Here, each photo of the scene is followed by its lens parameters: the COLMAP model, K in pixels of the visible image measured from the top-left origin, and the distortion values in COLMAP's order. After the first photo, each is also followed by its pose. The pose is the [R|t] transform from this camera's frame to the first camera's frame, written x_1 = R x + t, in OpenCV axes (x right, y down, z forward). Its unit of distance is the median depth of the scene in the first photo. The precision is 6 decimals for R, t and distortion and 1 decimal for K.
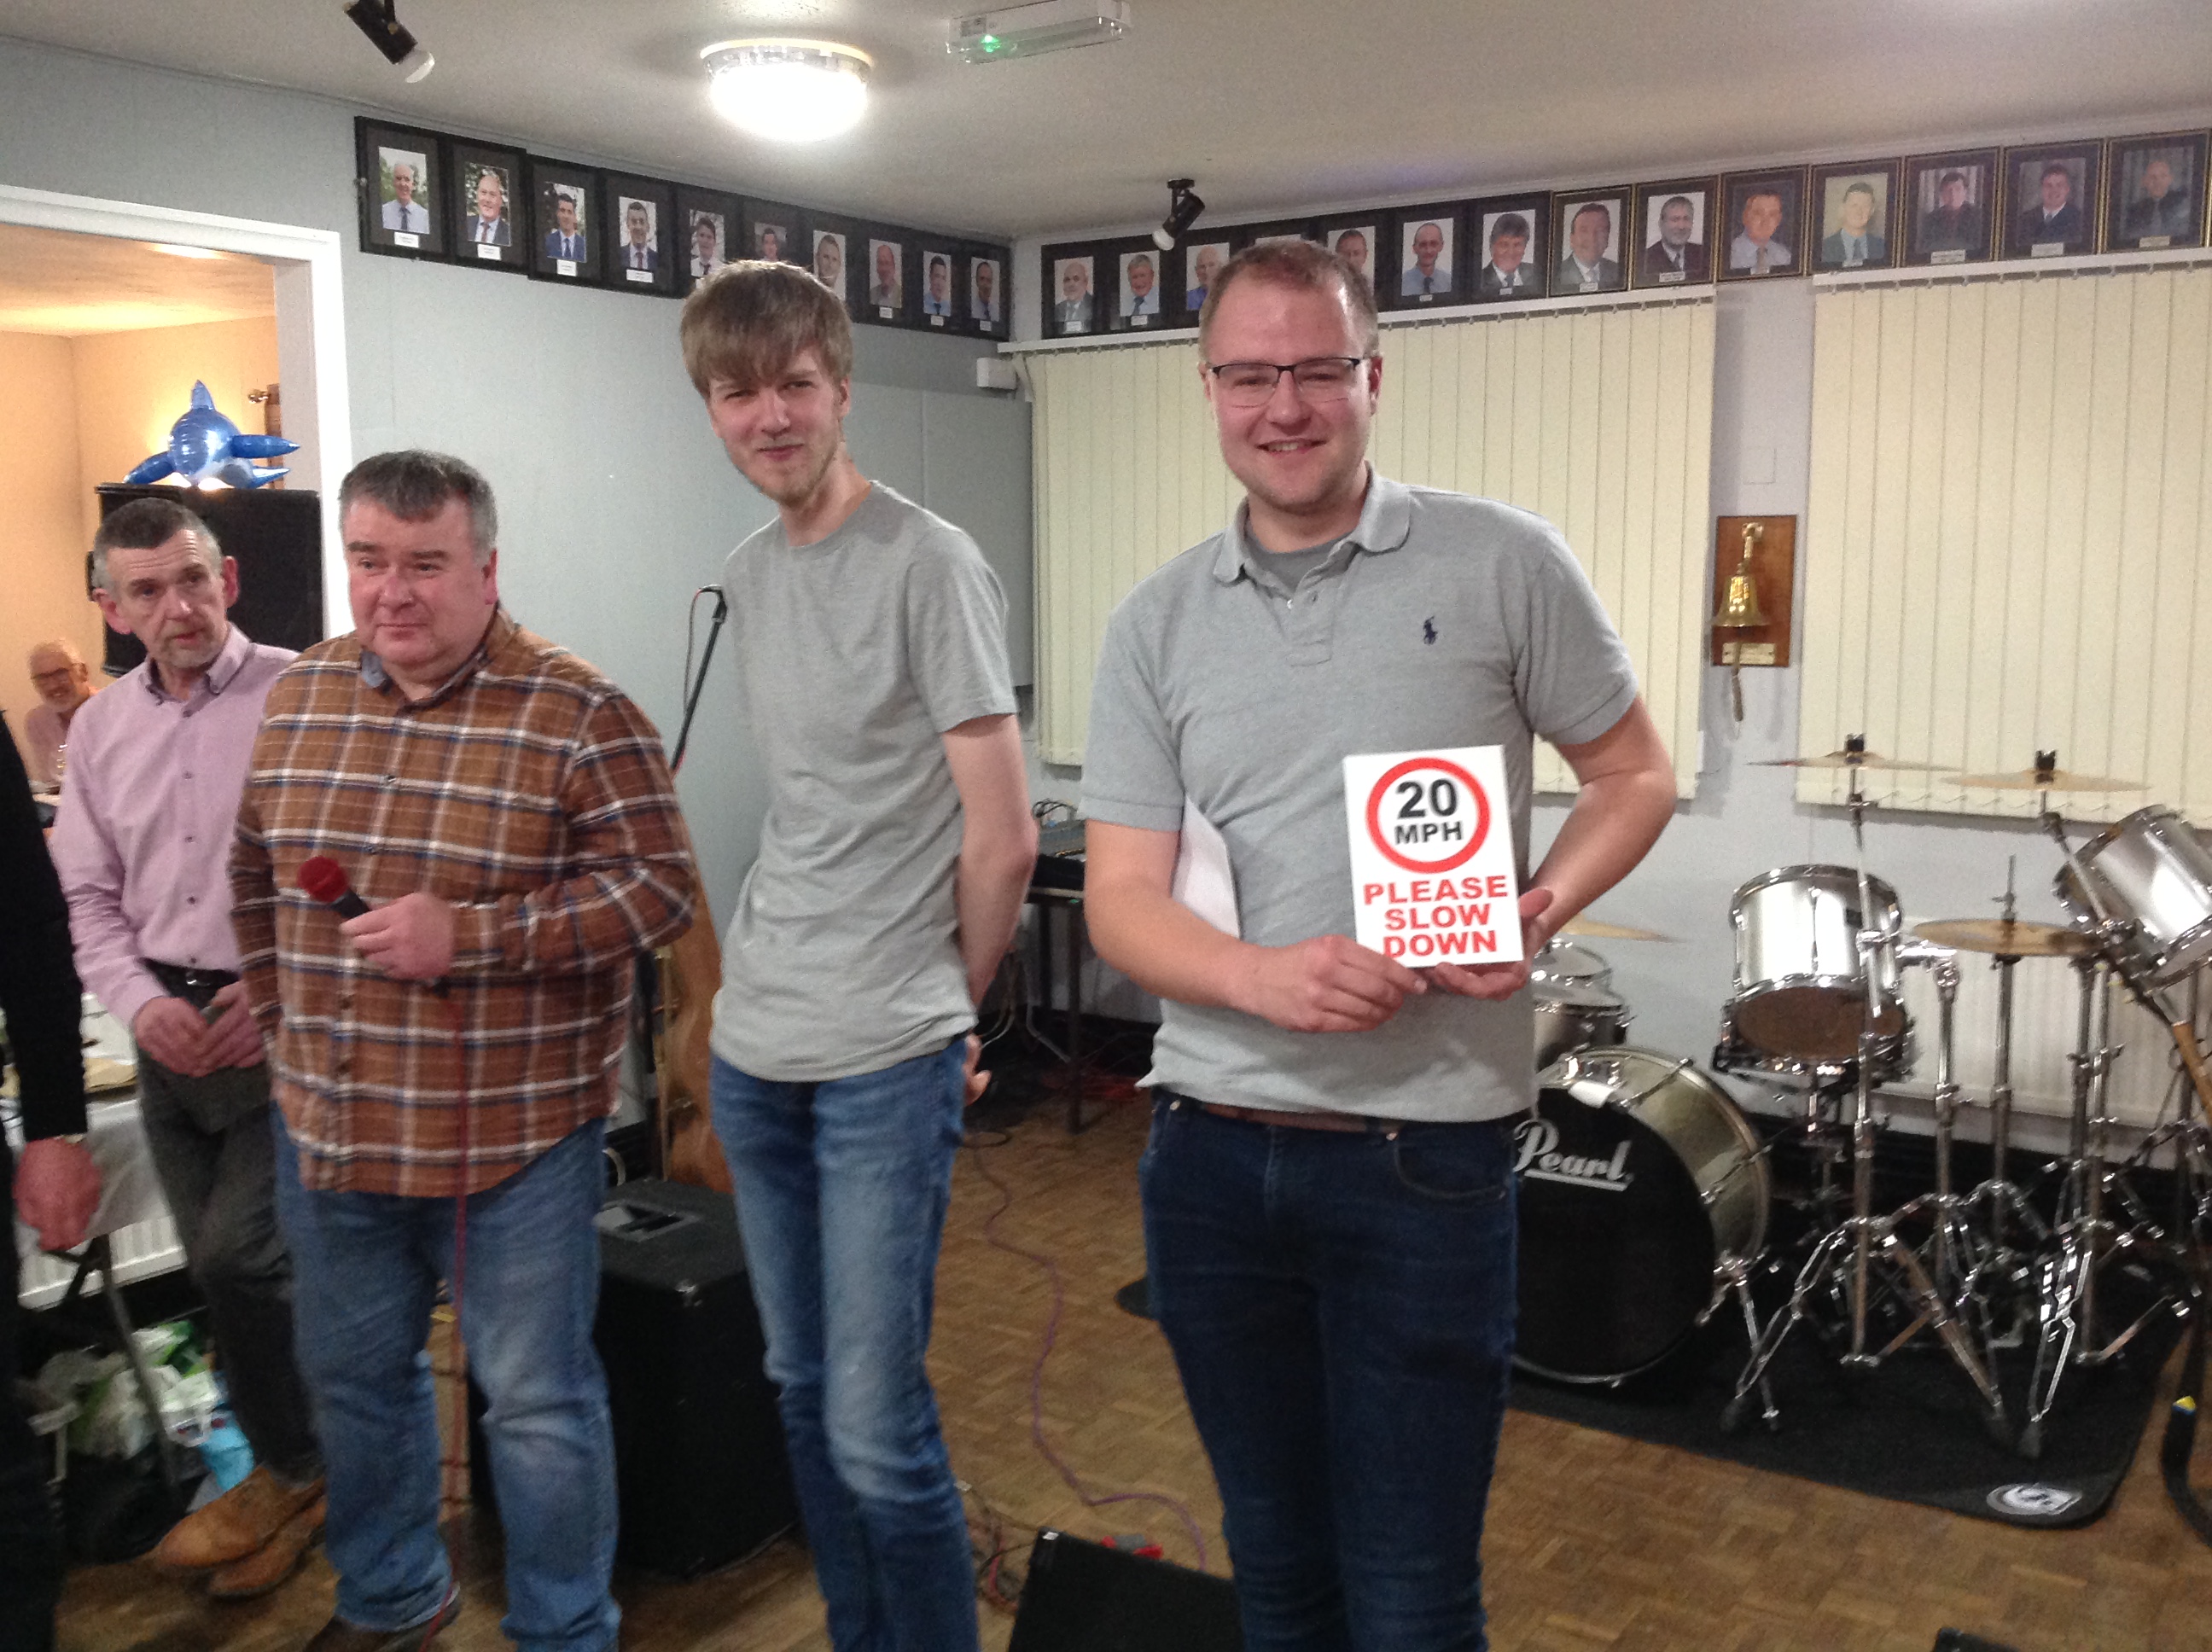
lens RADIAL K [[2135.4, 0, 1118.1], [0, 2135.4, 825.8], [0, 0, 1]] dist [0.154294, -0.378783]
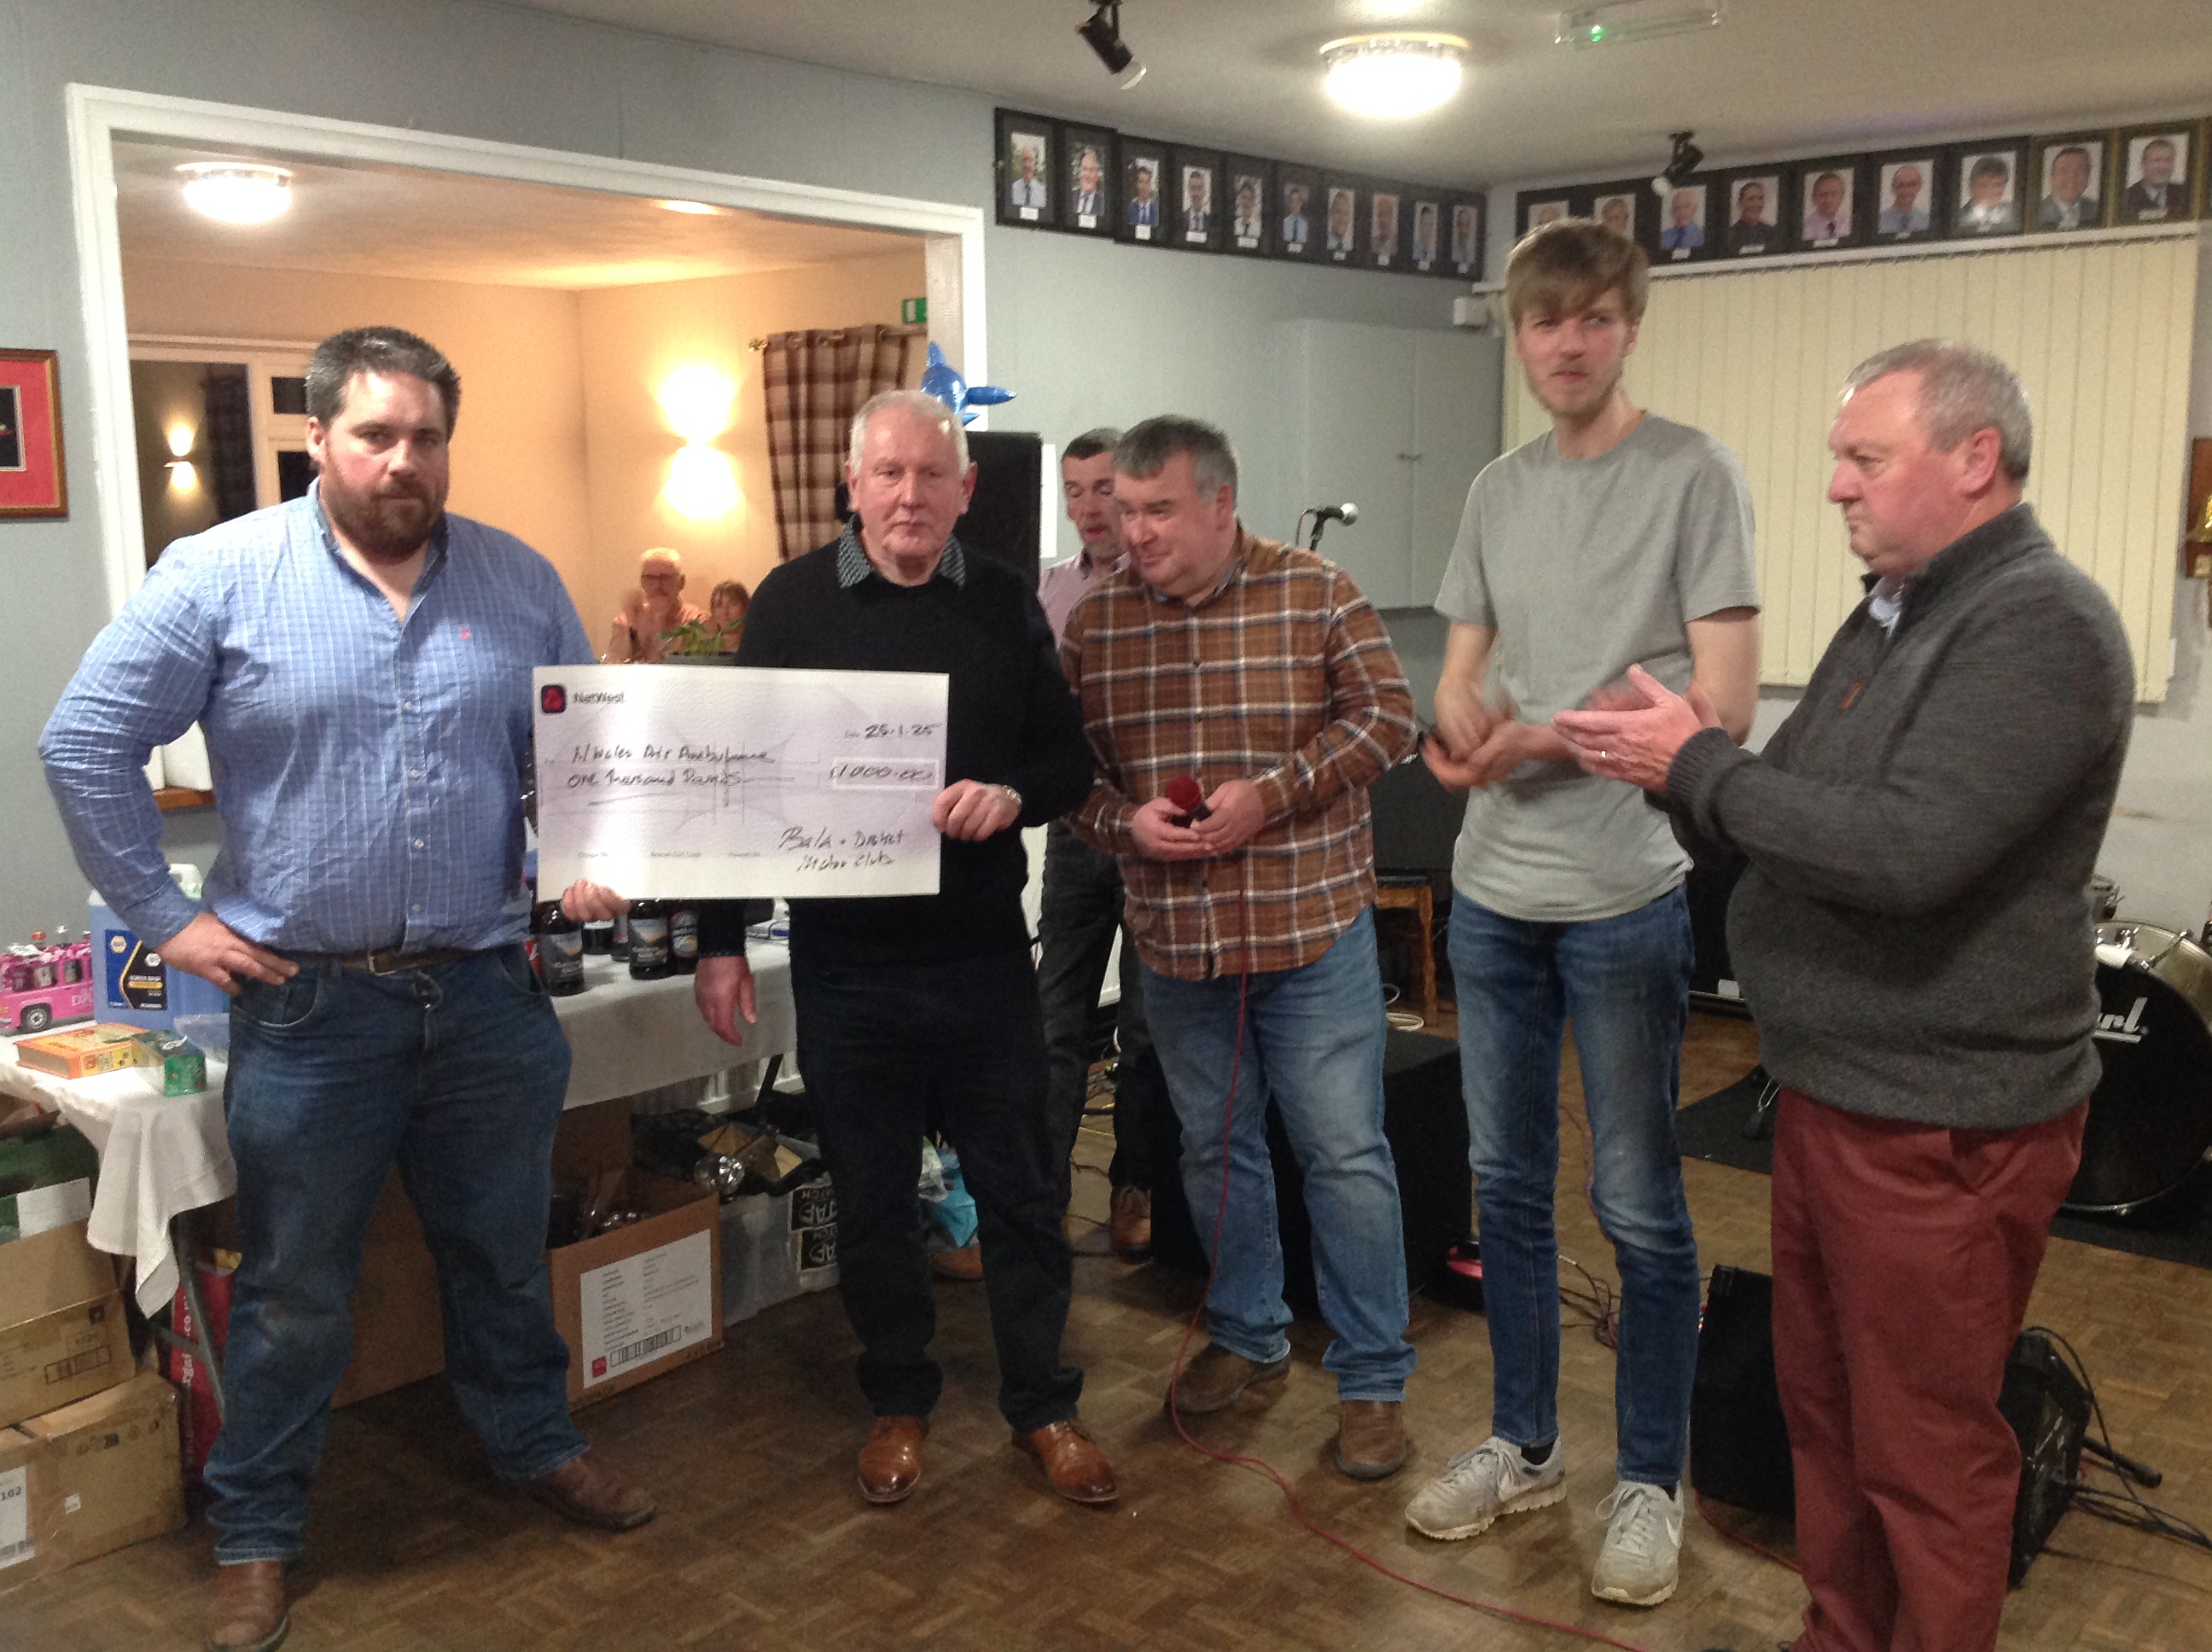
lens RADIAL K [[2145.8, 0, 1101.6], [0, 2145.8, 829.6], [0, 0, 1]] dist [0.114765, -0.242179]
pose [[0.991897, 0.014090, -0.126257, -0.125401], [-0.009726, 0.999336, 0.035119, 0.018783], [0.126668, -0.033607, 0.991376, -0.147658]]
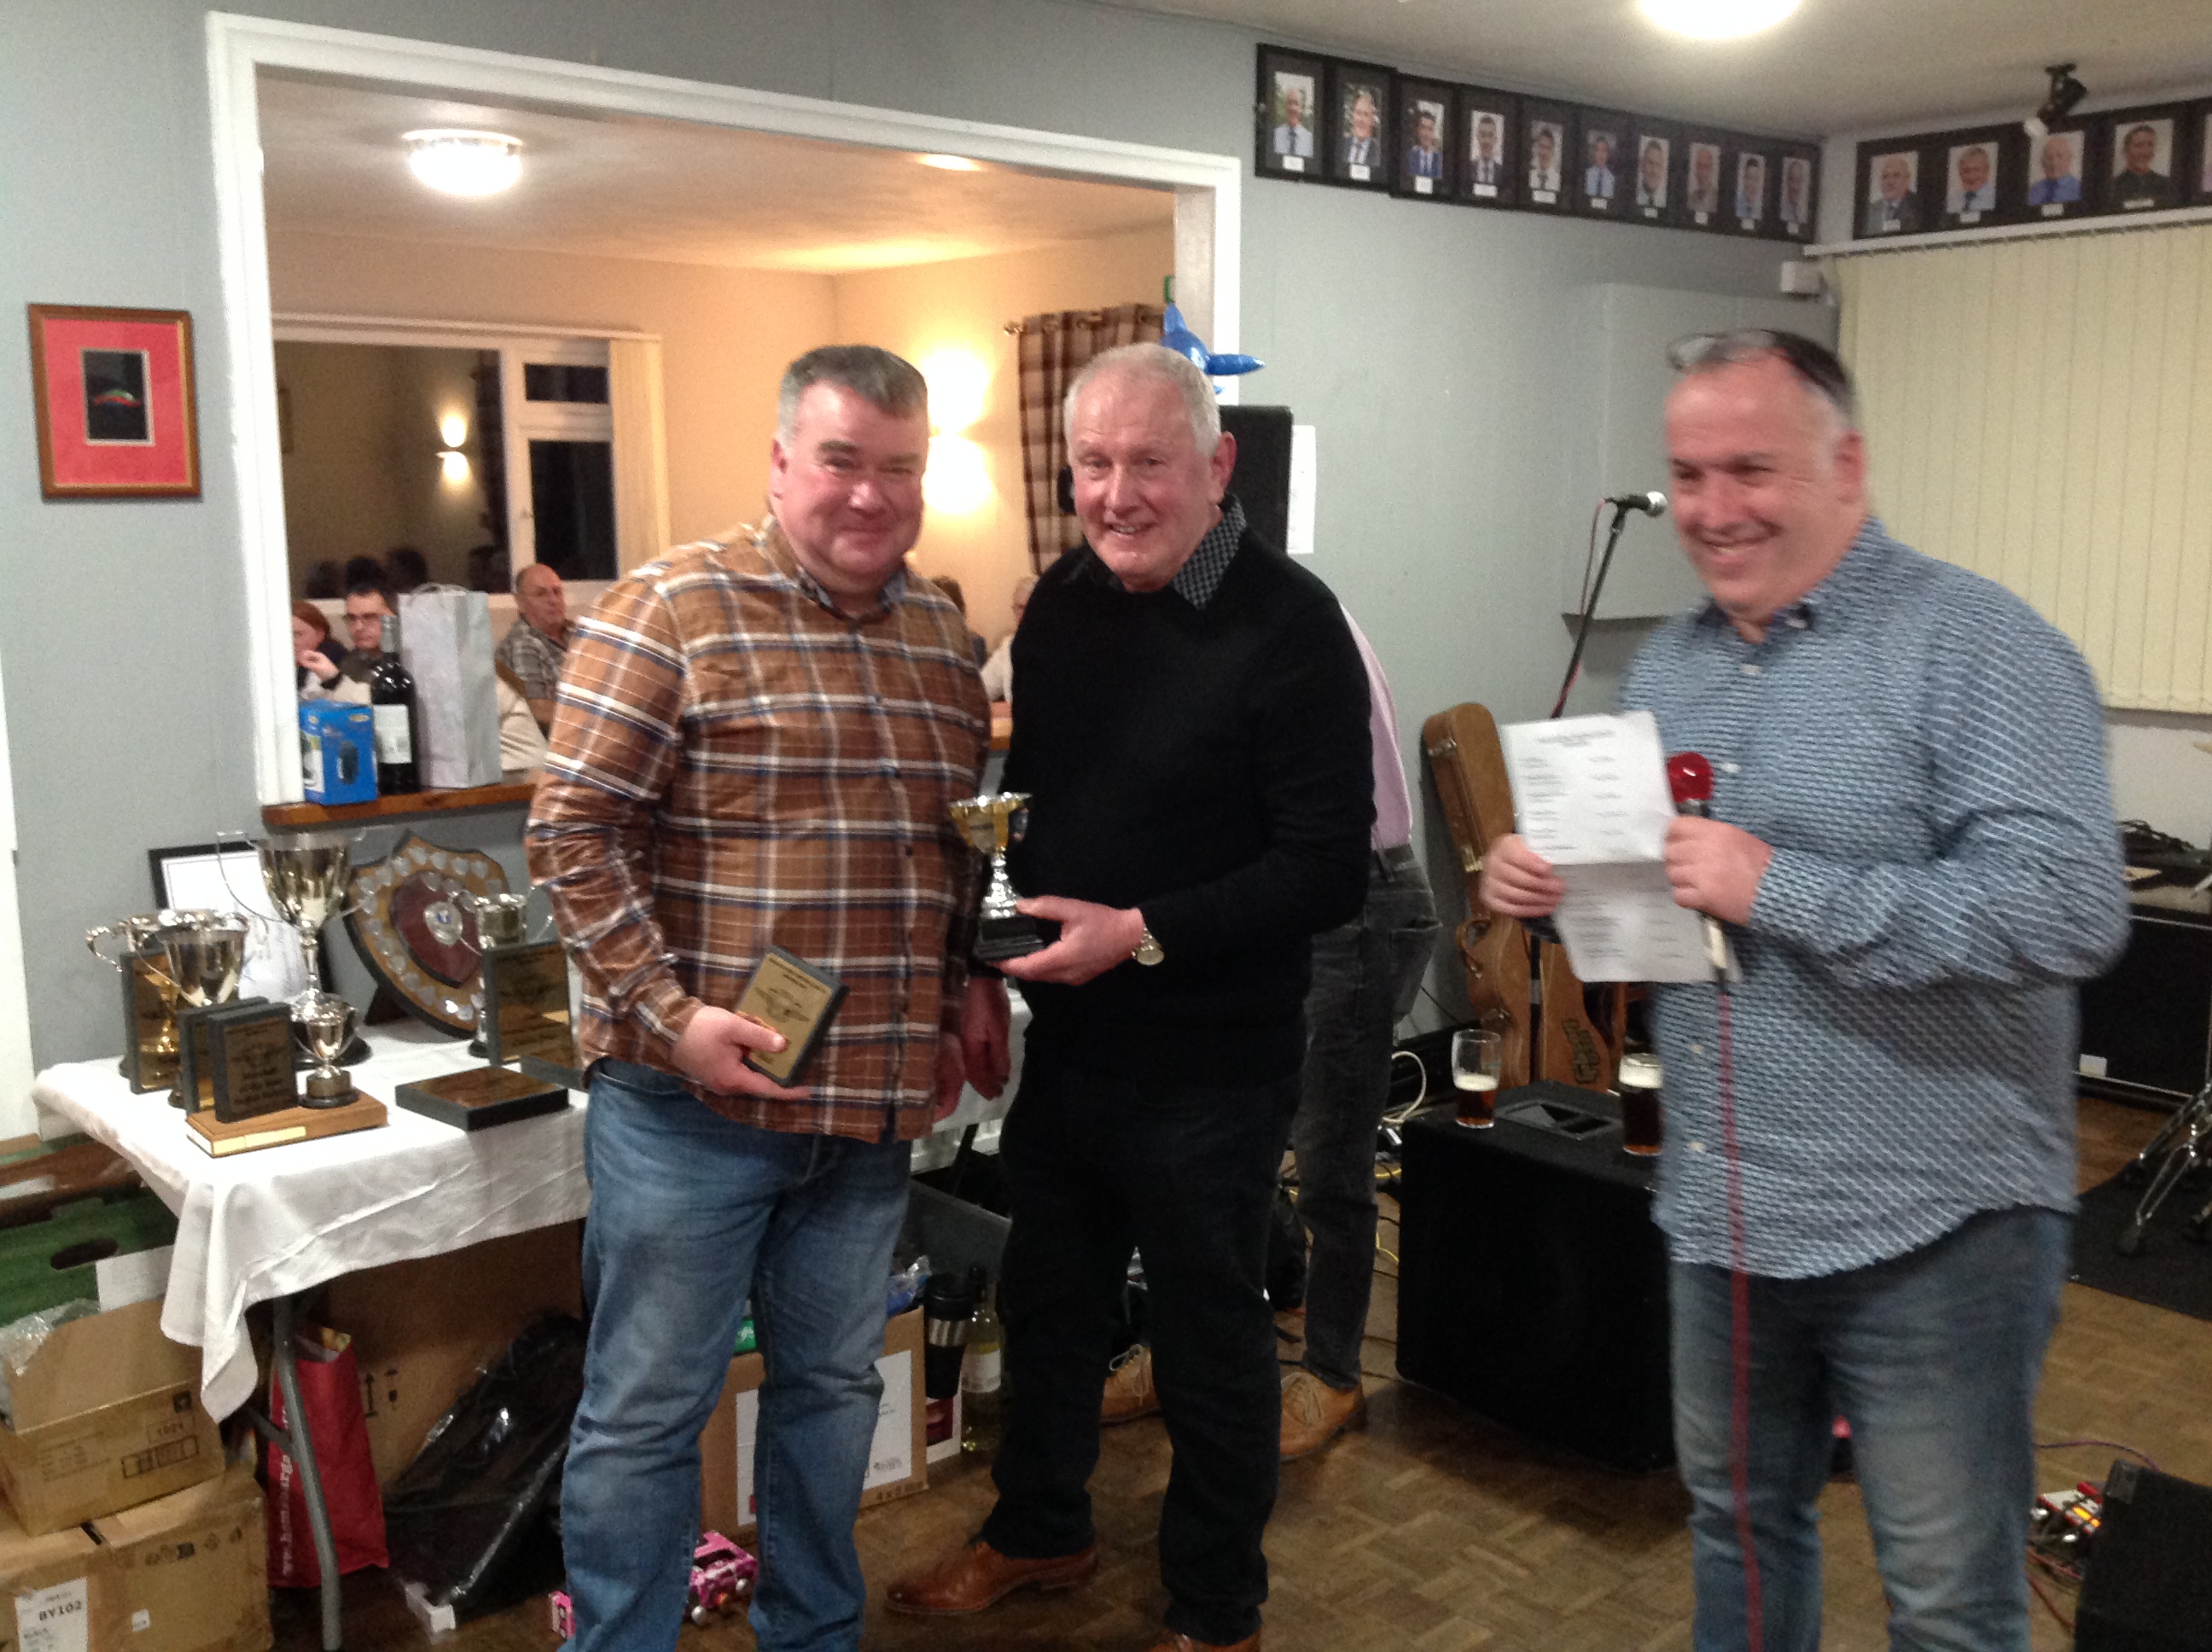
lens RADIAL K [[2138.8, 0, 1068.5], [0, 2138.8, 831.0], [0, 0, 1]] dist [0.120306, -0.288676]
pose [[0.964038, 0.041356, -0.262526, -0.134673], [-0.031723, 0.998662, 0.040830, 0.008679], [0.263863, -0.031034, 0.964061, -0.029576]]
